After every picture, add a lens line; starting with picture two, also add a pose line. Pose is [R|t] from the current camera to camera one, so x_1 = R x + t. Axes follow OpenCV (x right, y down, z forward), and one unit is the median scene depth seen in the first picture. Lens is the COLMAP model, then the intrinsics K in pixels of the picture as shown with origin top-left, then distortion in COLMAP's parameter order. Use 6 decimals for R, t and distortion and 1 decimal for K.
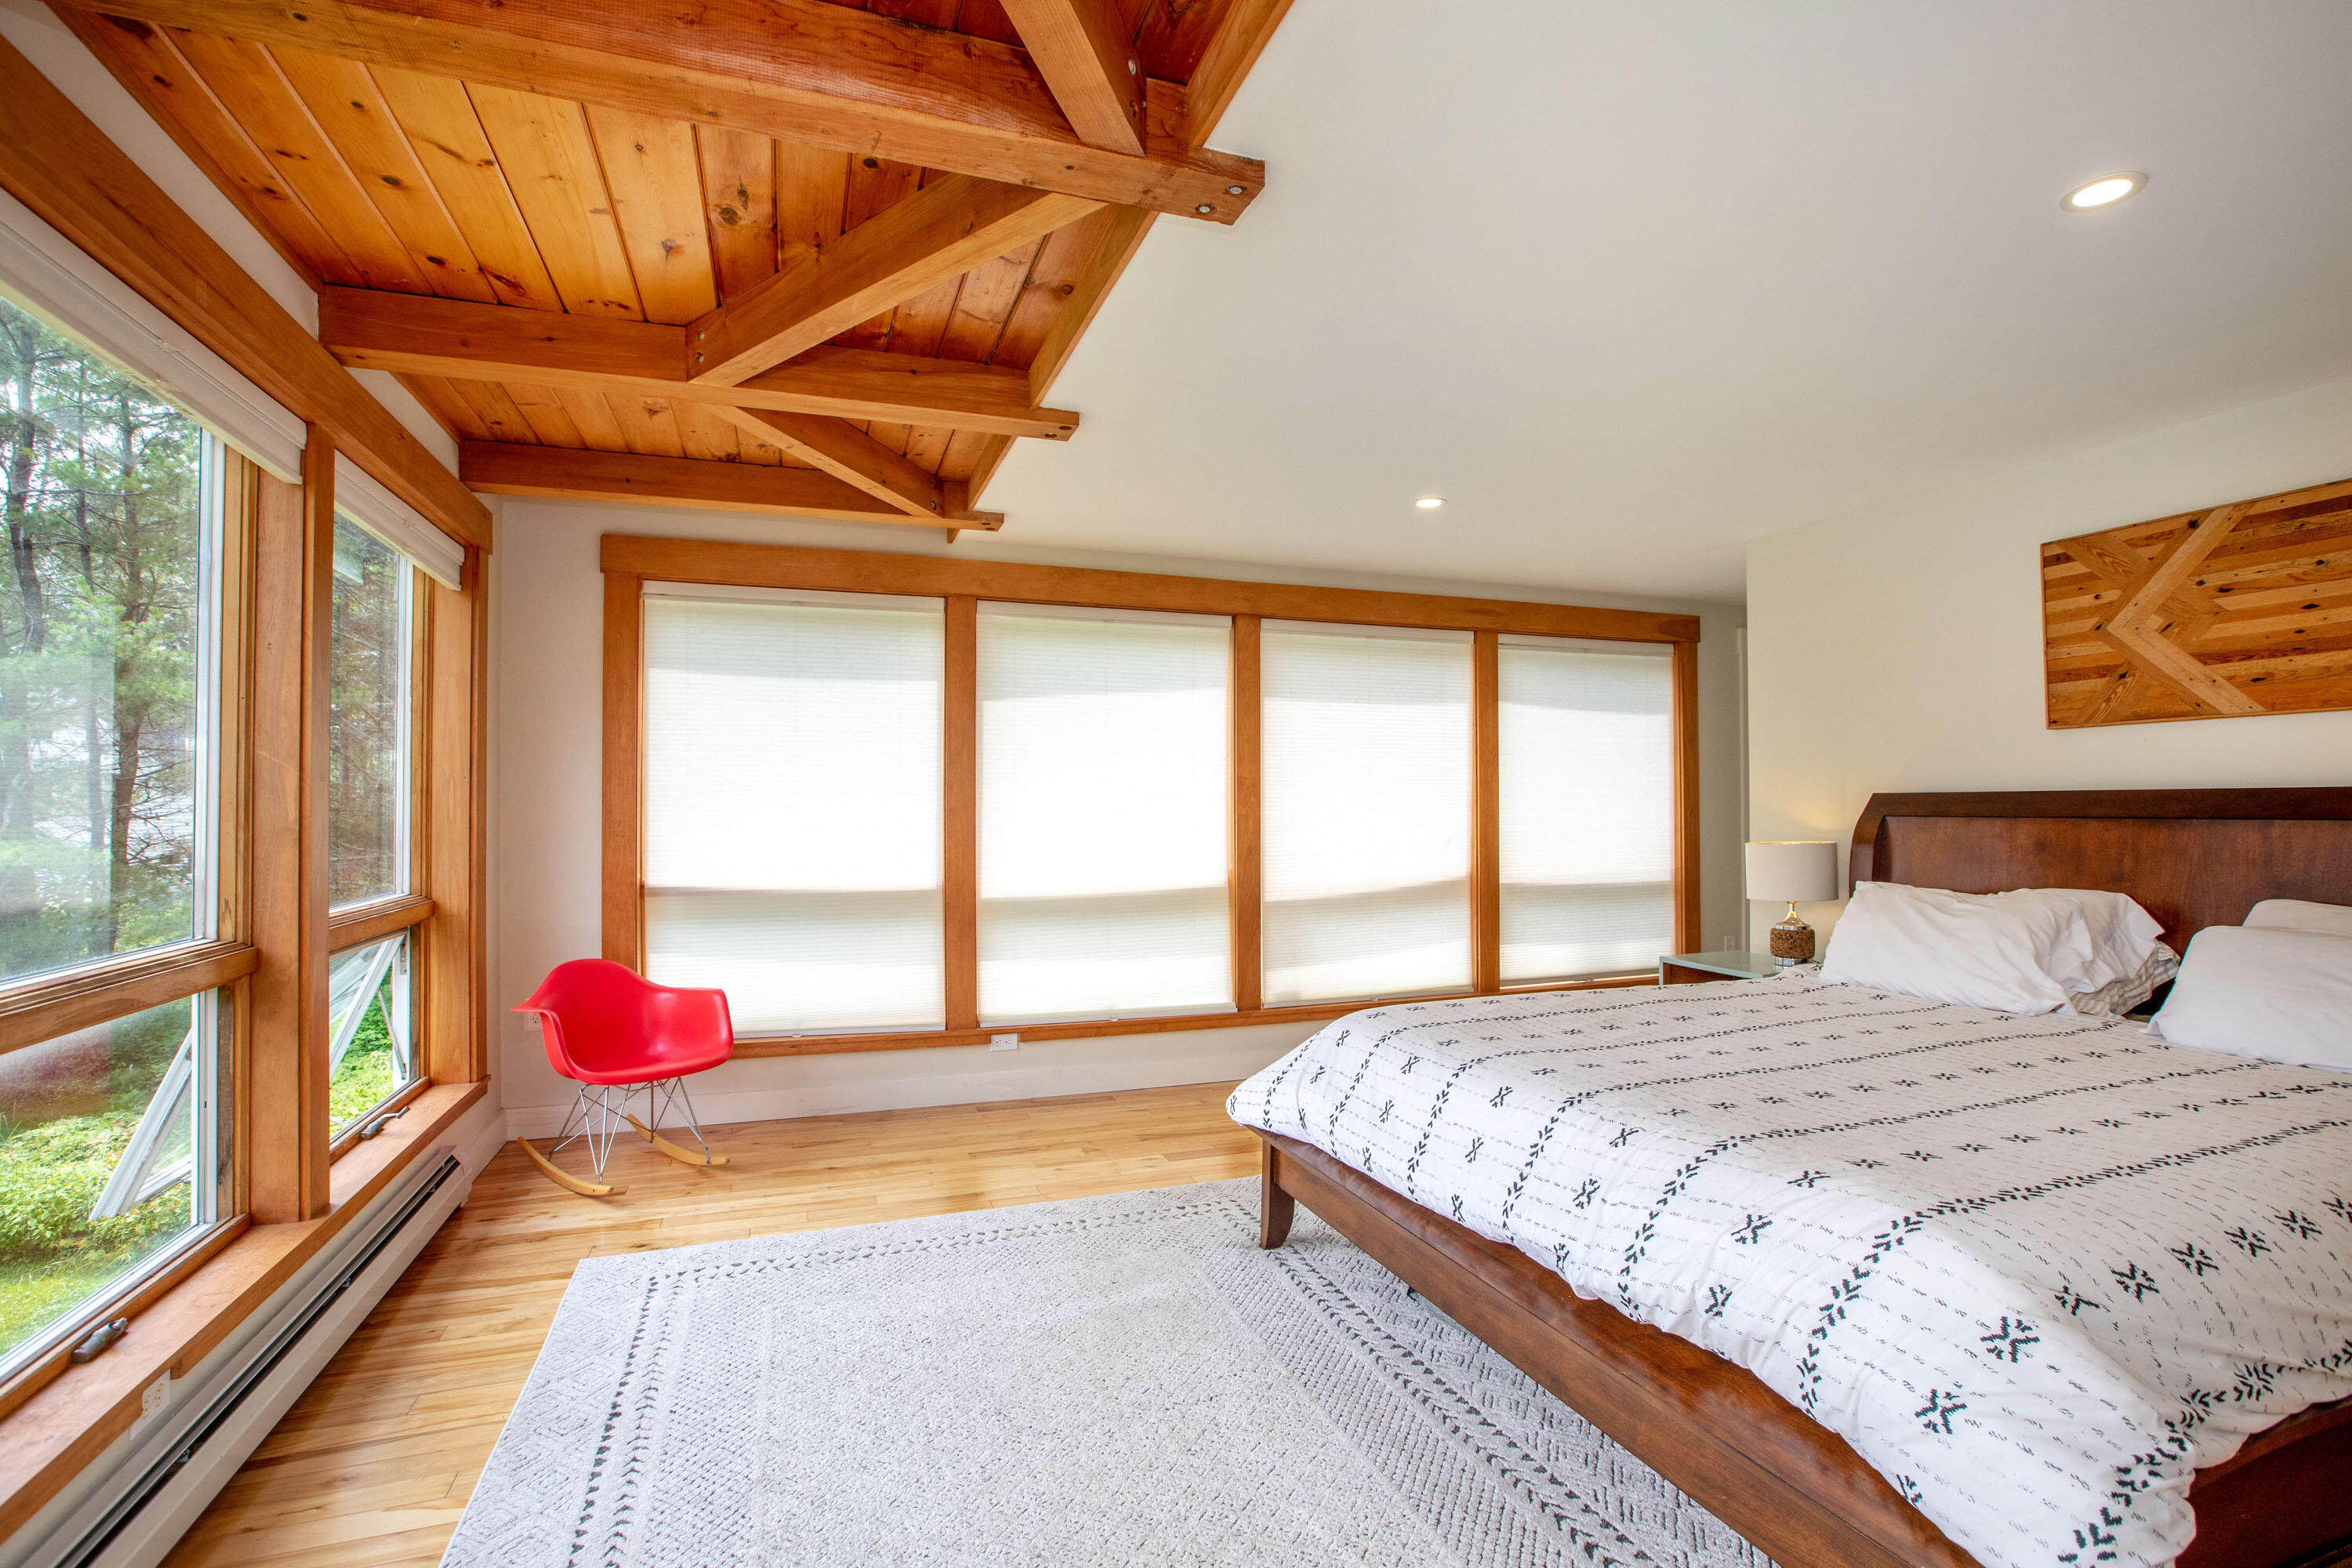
lens RADIAL K [[1096.9, 0, 1175.4], [0, 1096.9, 785.1], [0, 0, 1]] dist [0.003421, 0.001420]
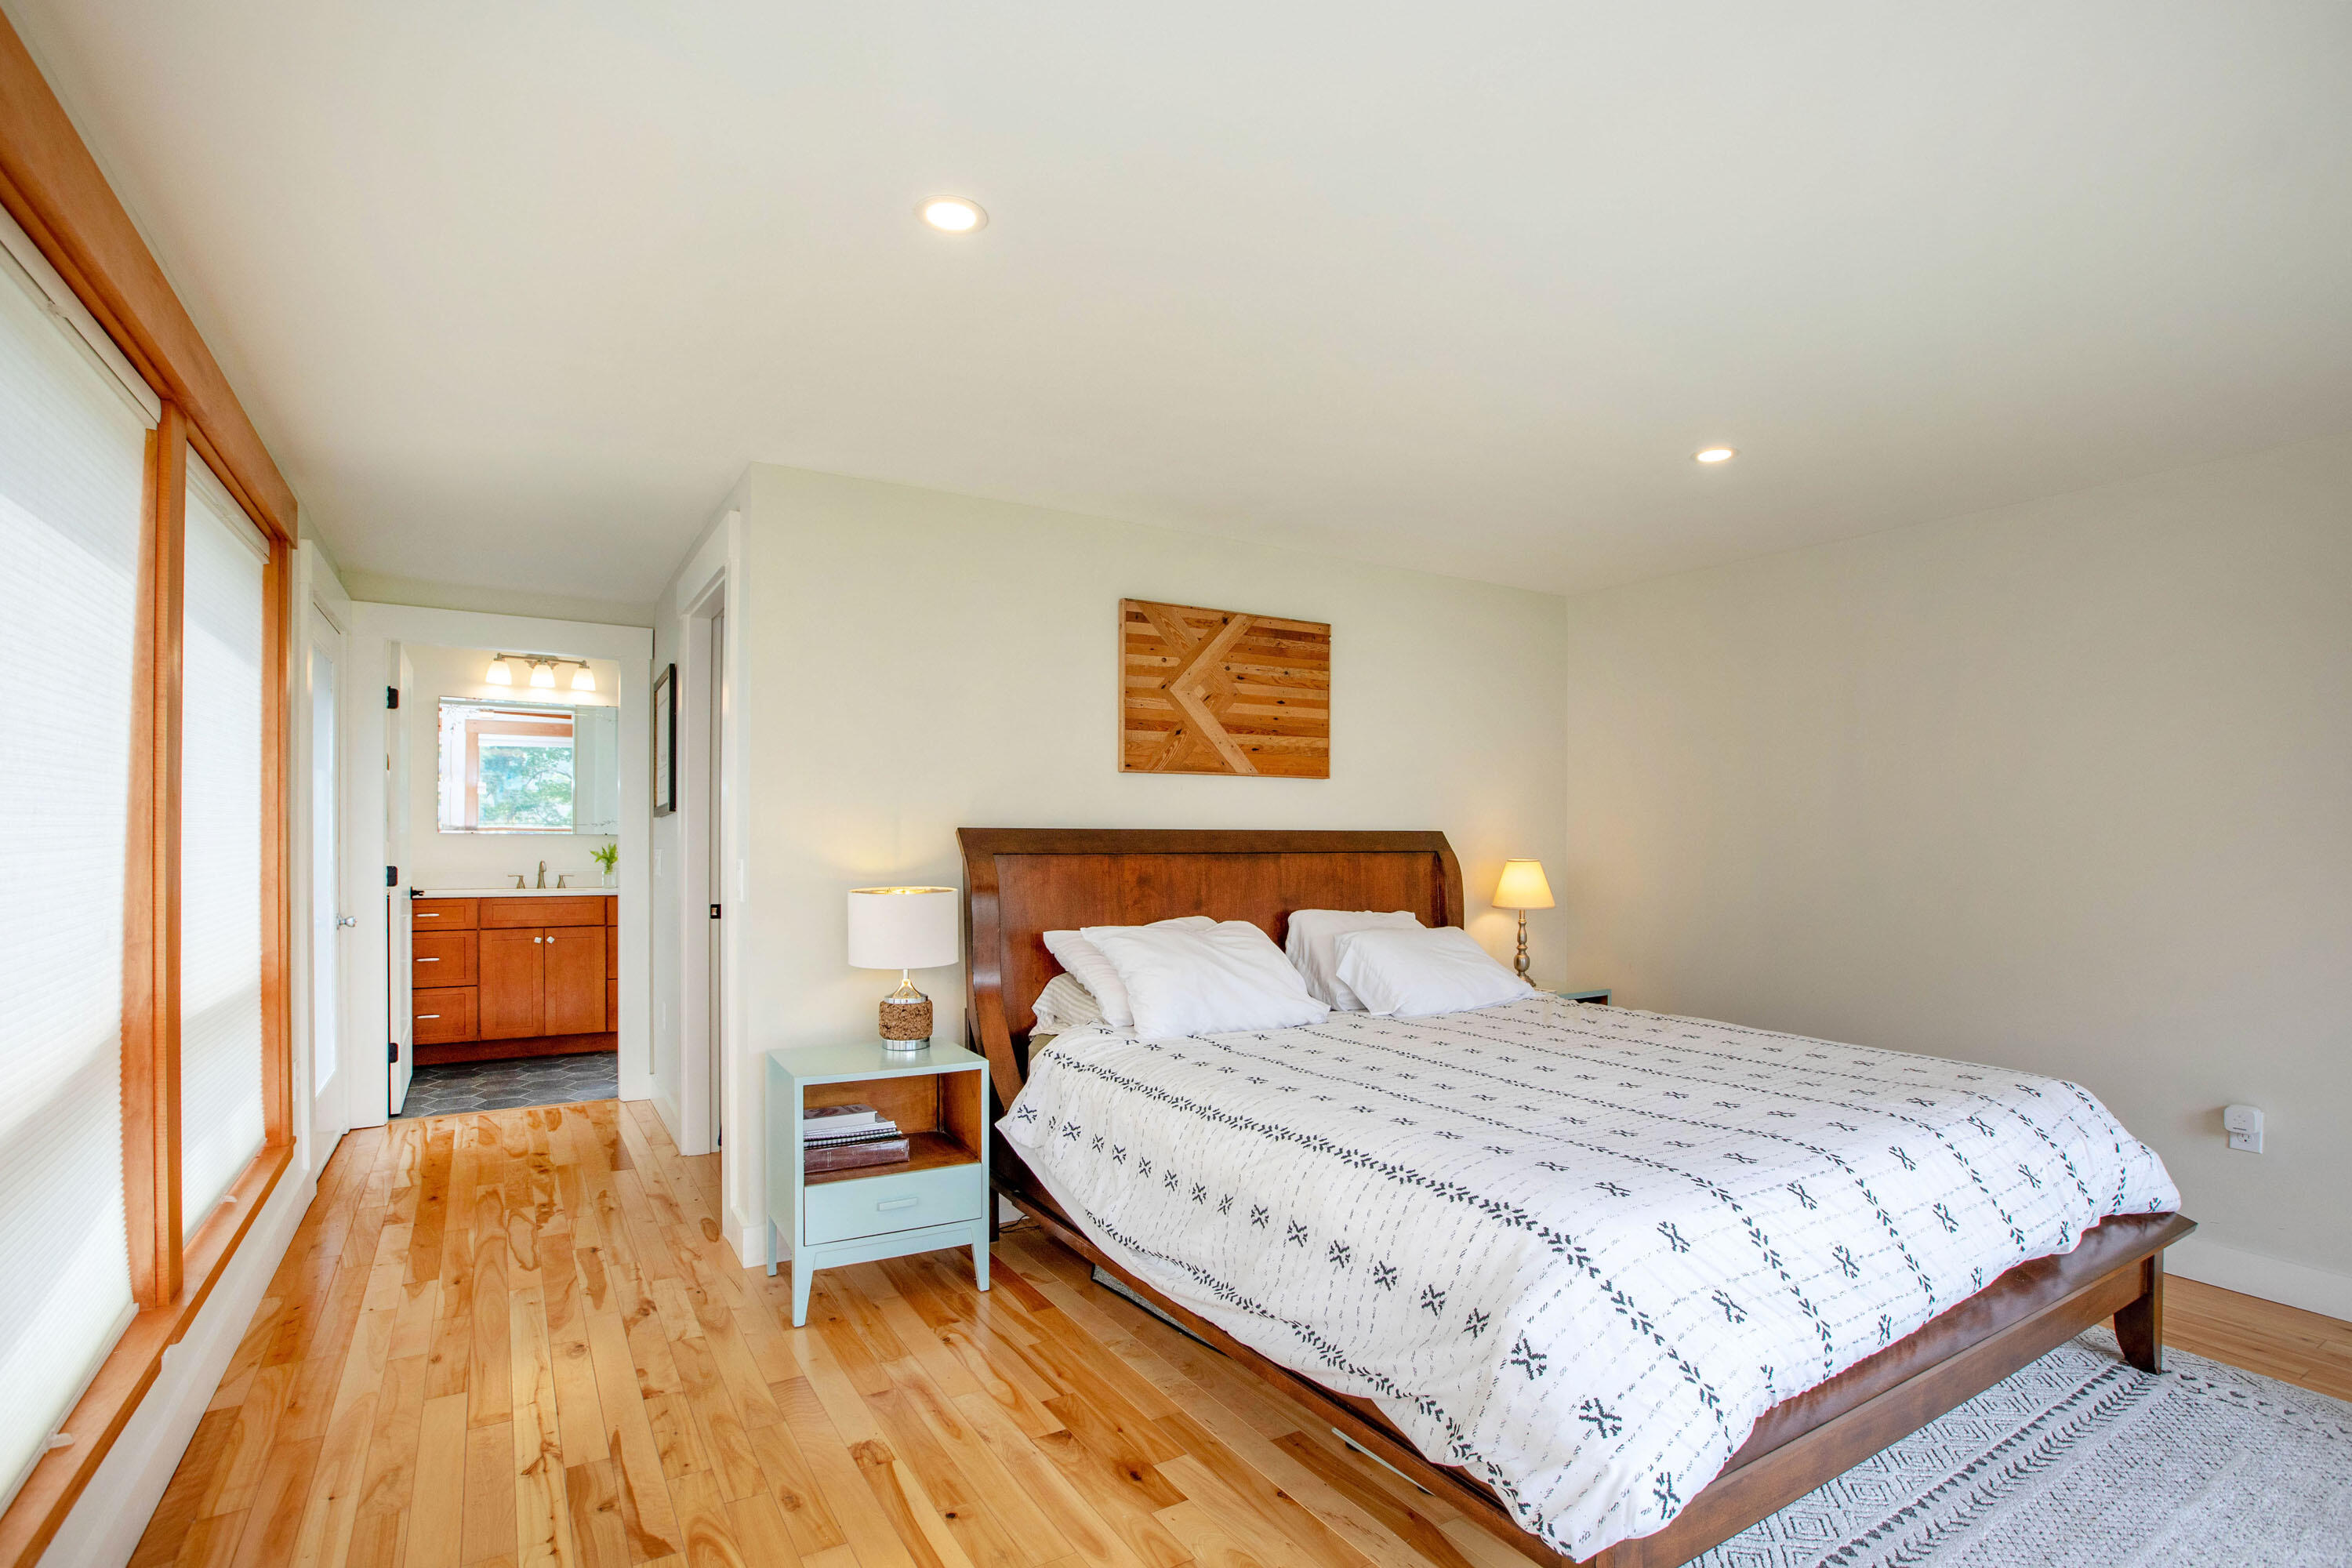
lens RADIAL K [[1096.9, 0, 1186.1], [0, 1096.9, 855.4], [0, 0, 1]] dist [0.003421, 0.001420]
pose [[-0.219968, 0.003795, 0.975500, -0.286936], [-0.007527, 0.999956, -0.005588, 0.039163], [-0.975478, -0.008572, -0.219930, 1.278440]]
